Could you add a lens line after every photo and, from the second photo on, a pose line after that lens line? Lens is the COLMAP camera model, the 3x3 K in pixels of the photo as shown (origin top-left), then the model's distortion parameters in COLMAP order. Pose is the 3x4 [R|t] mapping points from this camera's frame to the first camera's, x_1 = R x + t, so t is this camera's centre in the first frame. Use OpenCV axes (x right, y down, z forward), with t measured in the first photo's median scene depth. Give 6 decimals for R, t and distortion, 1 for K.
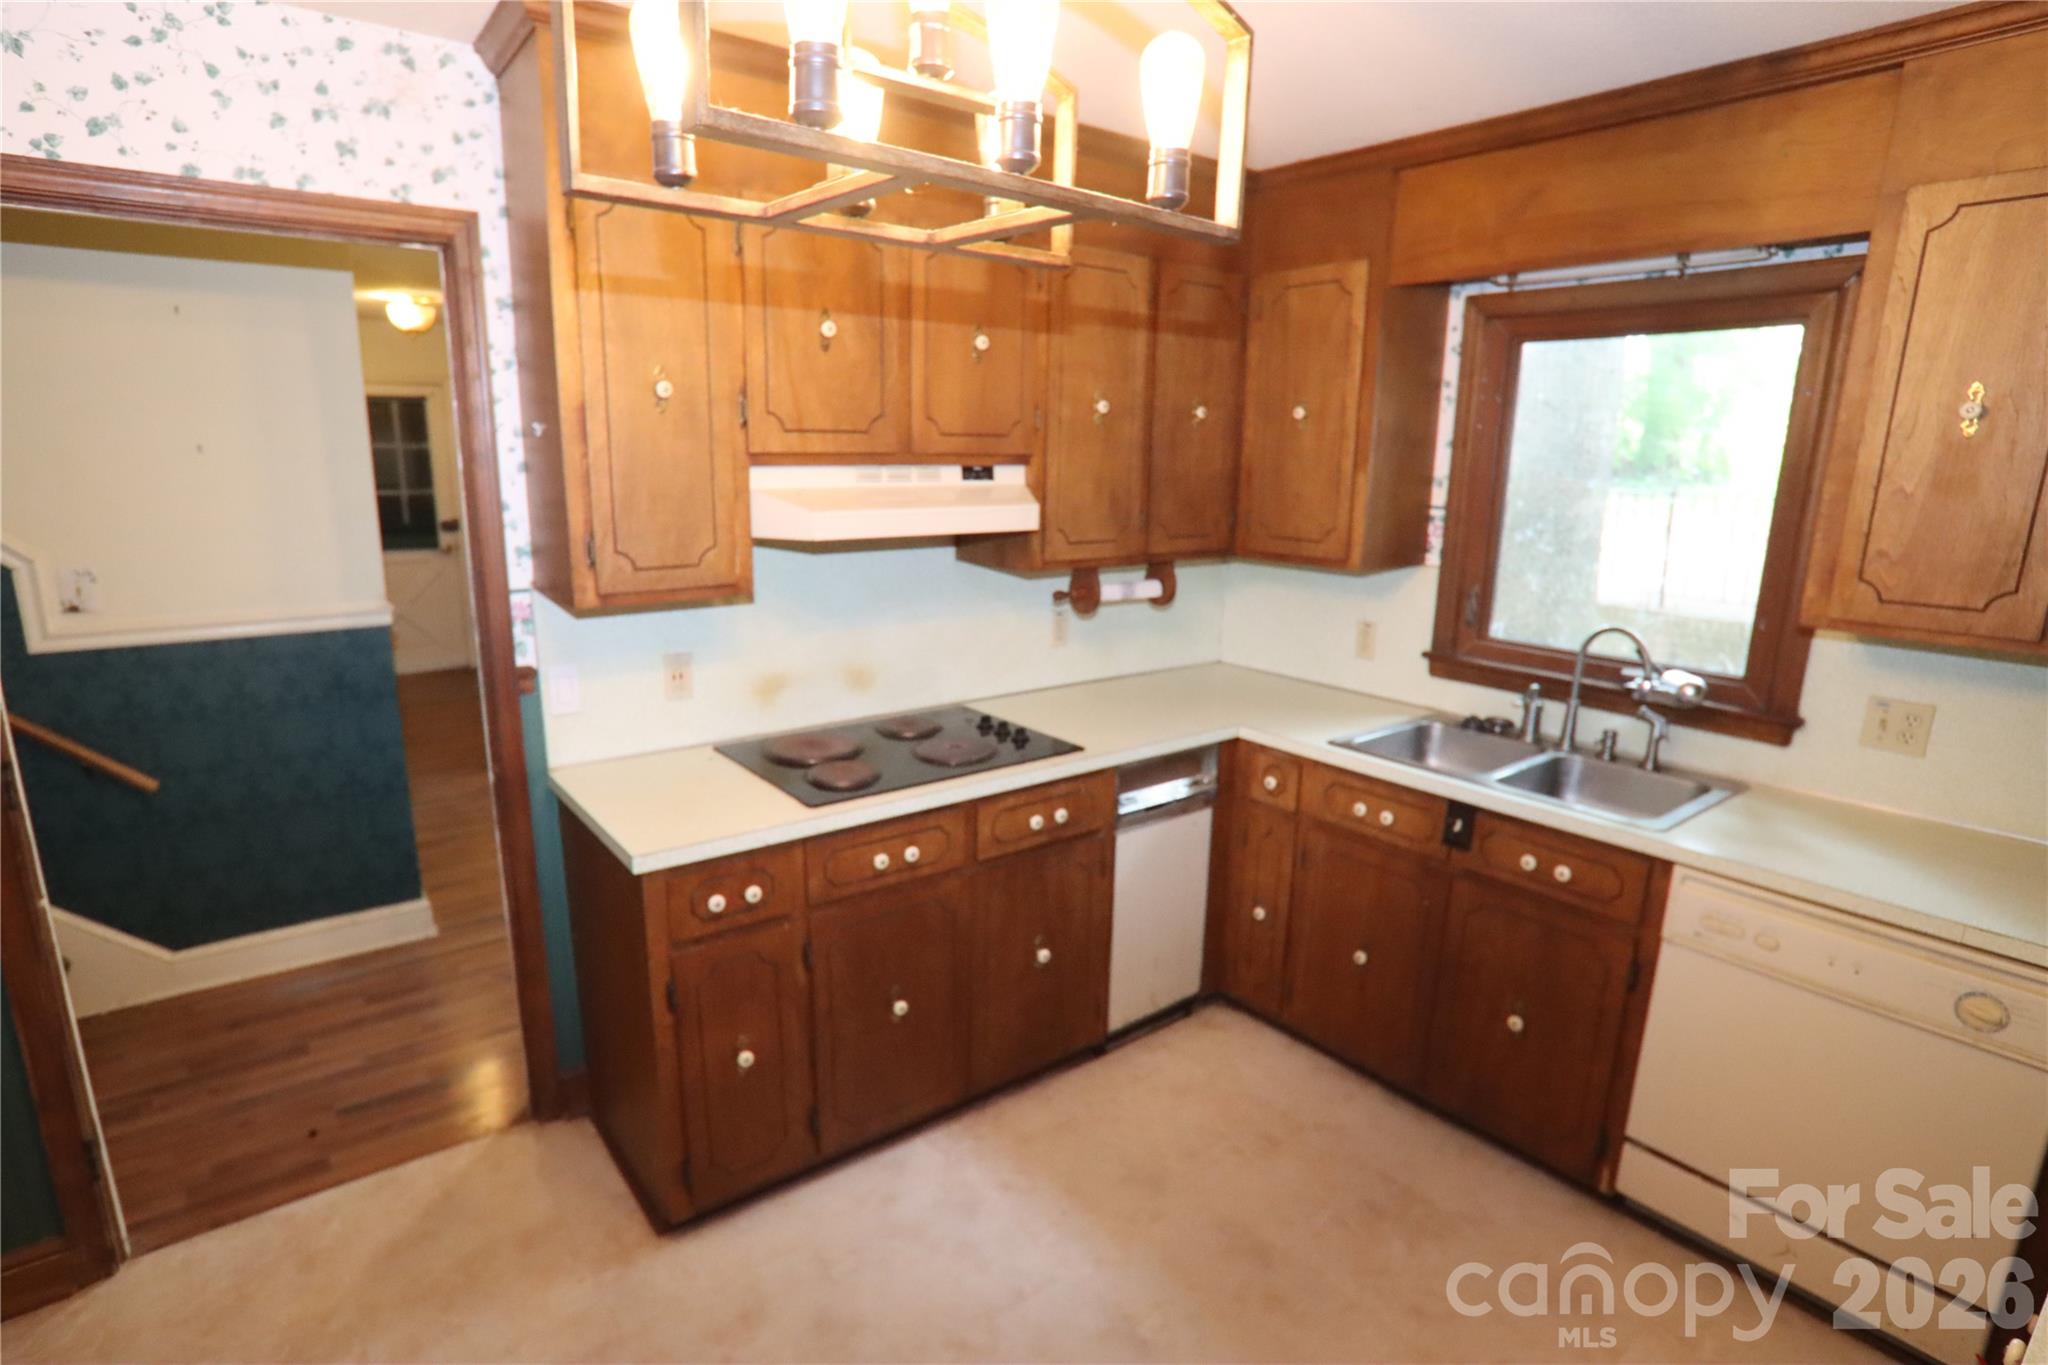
lens RADIAL K [[1044.2, 0, 1016.5], [0, 1044.2, 692.5], [0, 0, 1]] dist [-0.062685, 0.023240]
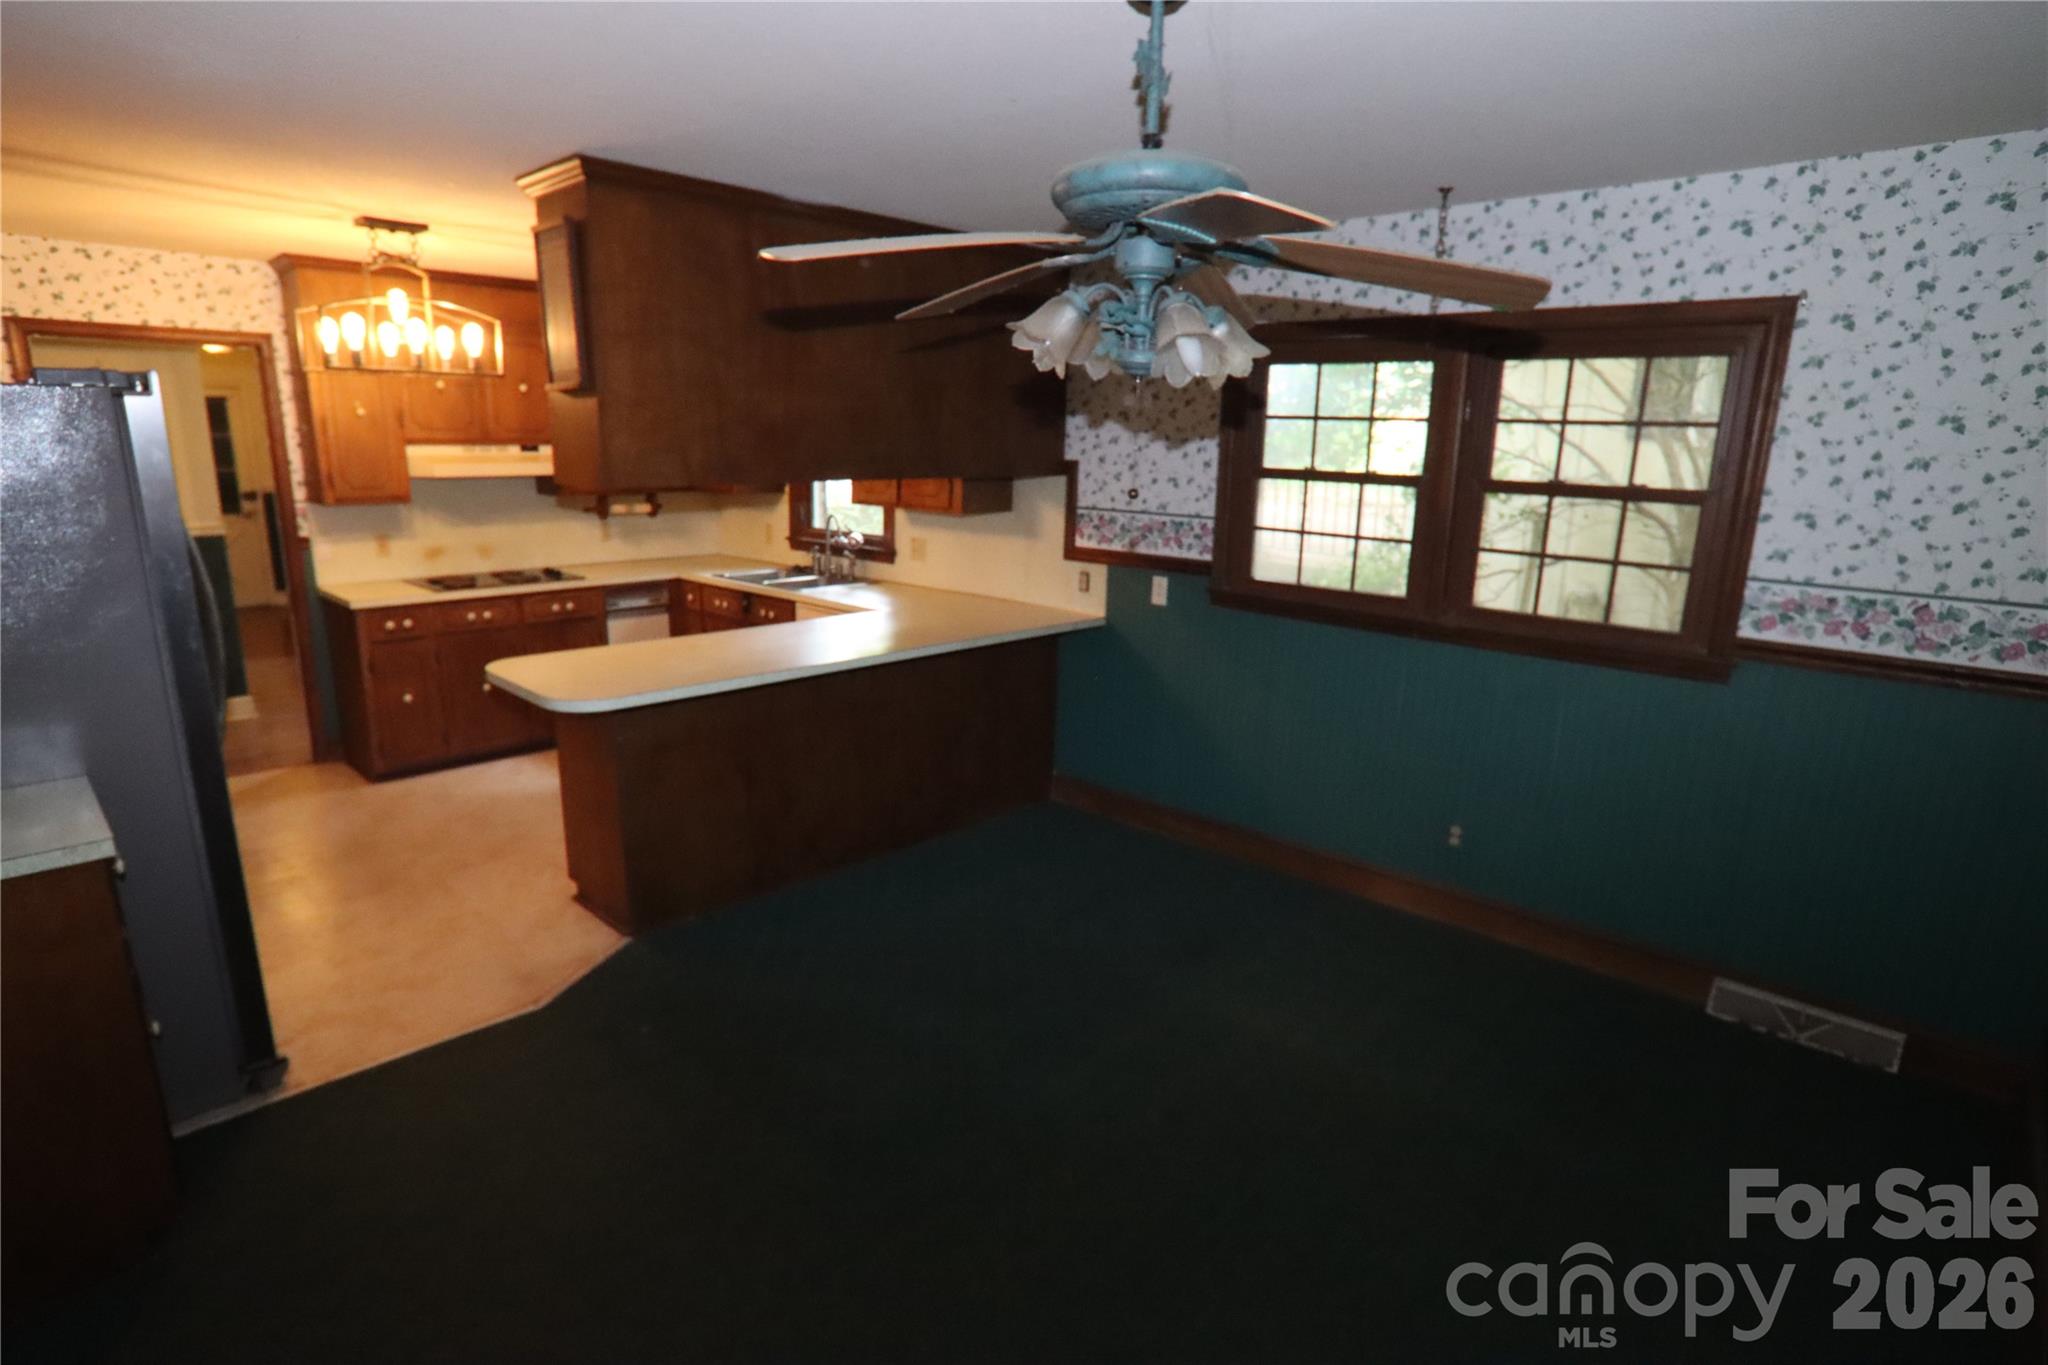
lens RADIAL K [[1044.2, 0, 1019.7], [0, 1044.2, 702.2], [0, 0, 1]] dist [-0.062685, 0.023240]
pose [[0.988128, -0.032721, 0.150109, 0.681073], [0.030424, 0.999383, 0.017576, 0.329633], [-0.150591, -0.012801, 0.988513, -1.347979]]
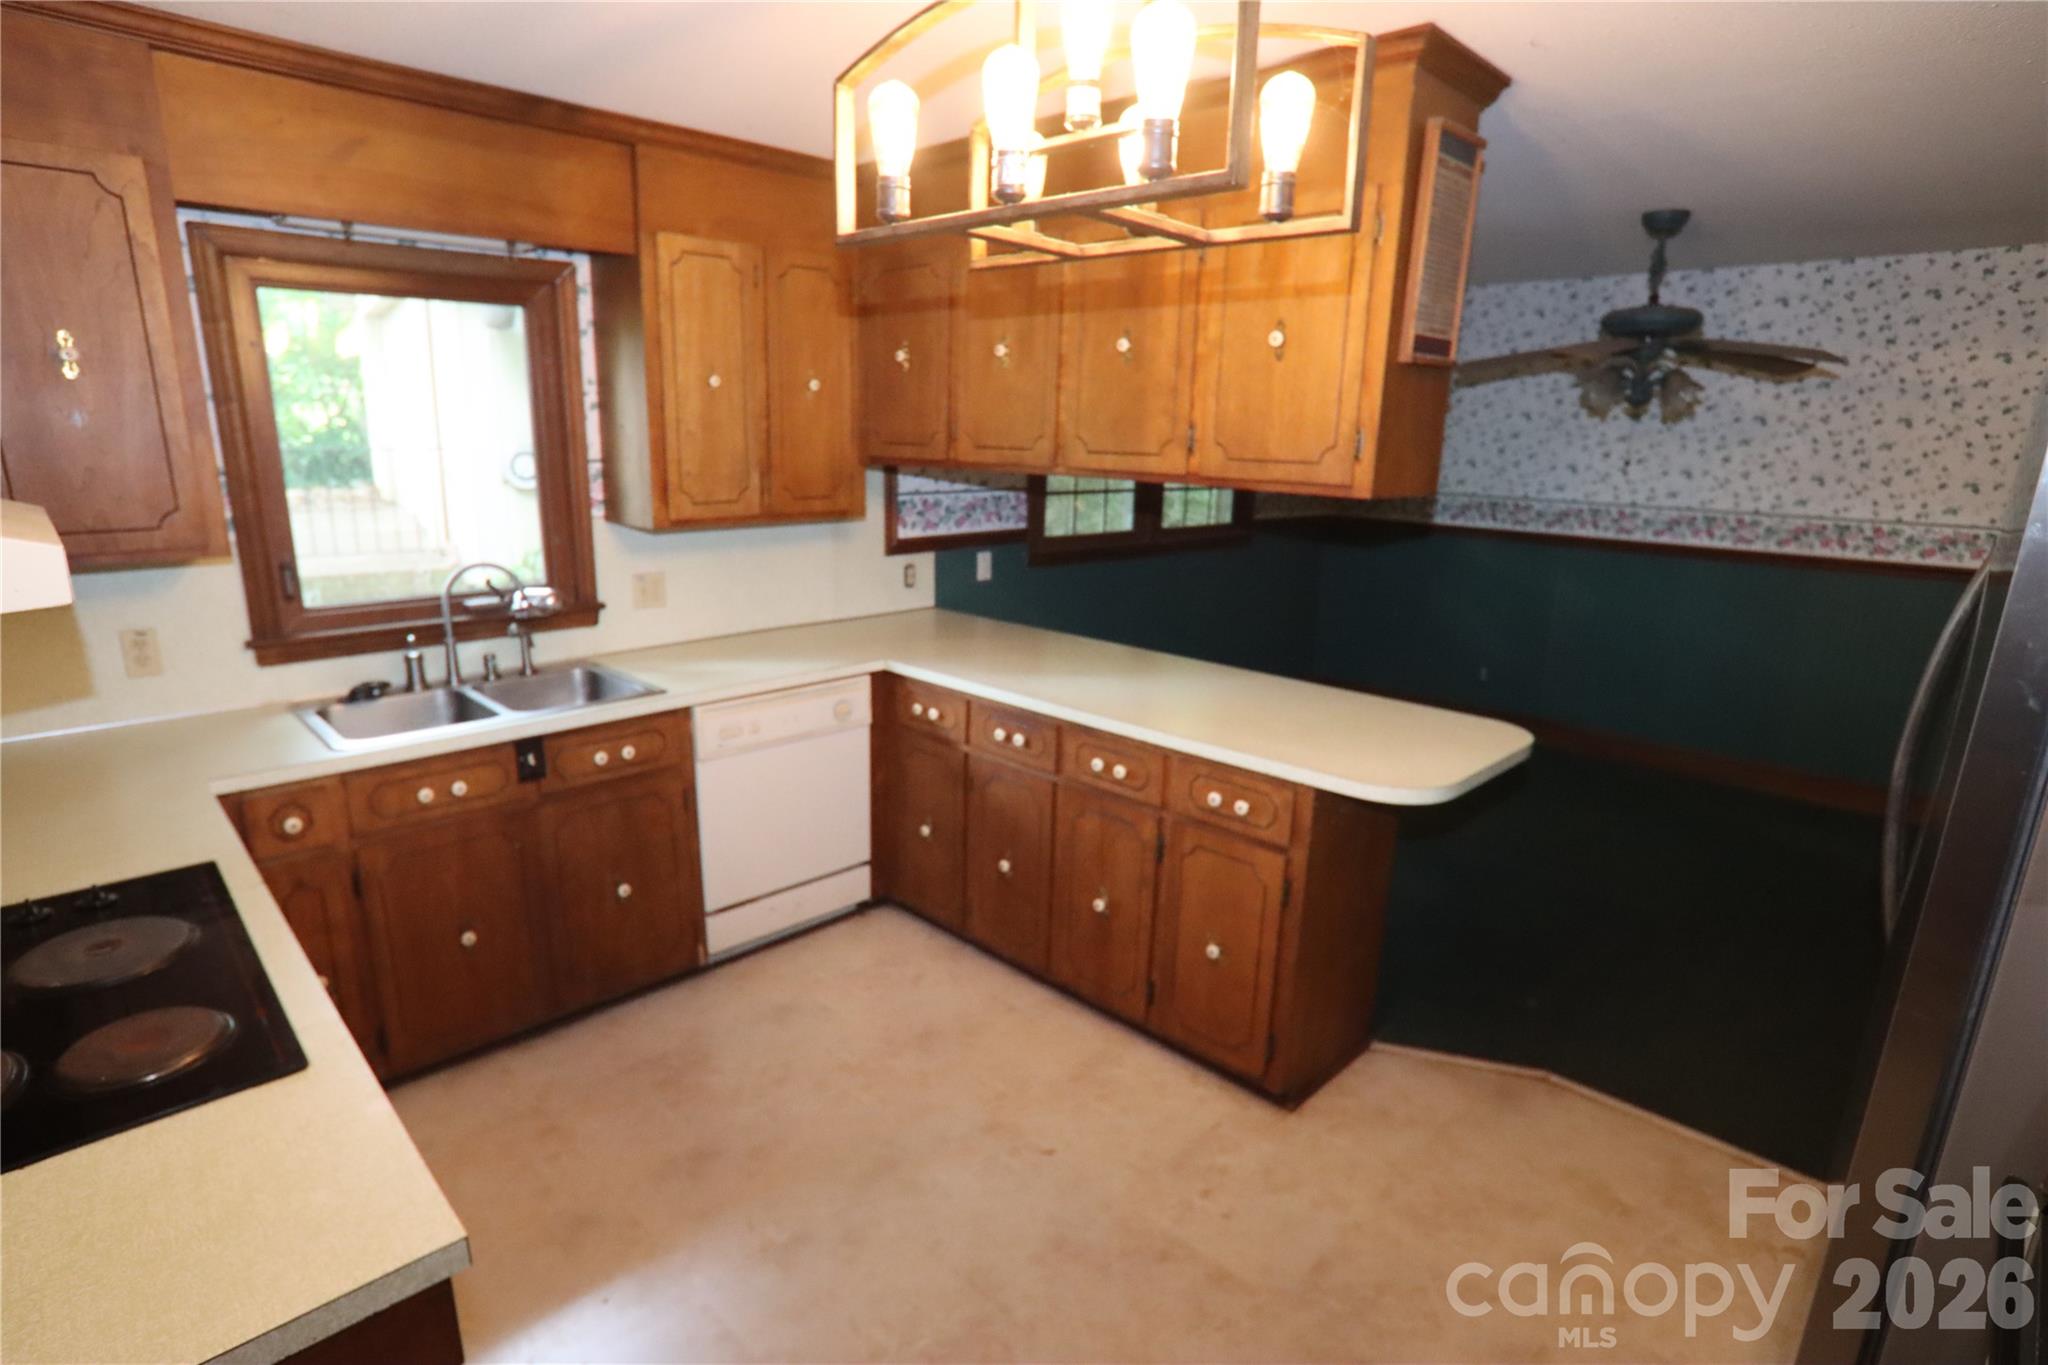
lens RADIAL K [[1044.2, 0, 1016.2], [0, 1044.2, 692.6], [0, 0, 1]] dist [-0.062685, 0.023240]
pose [[-0.126935, -0.259228, 0.957438, -0.652115], [0.211053, 0.936085, 0.281428, -0.132652], [-0.969198, 0.237793, -0.064111, 0.570956]]
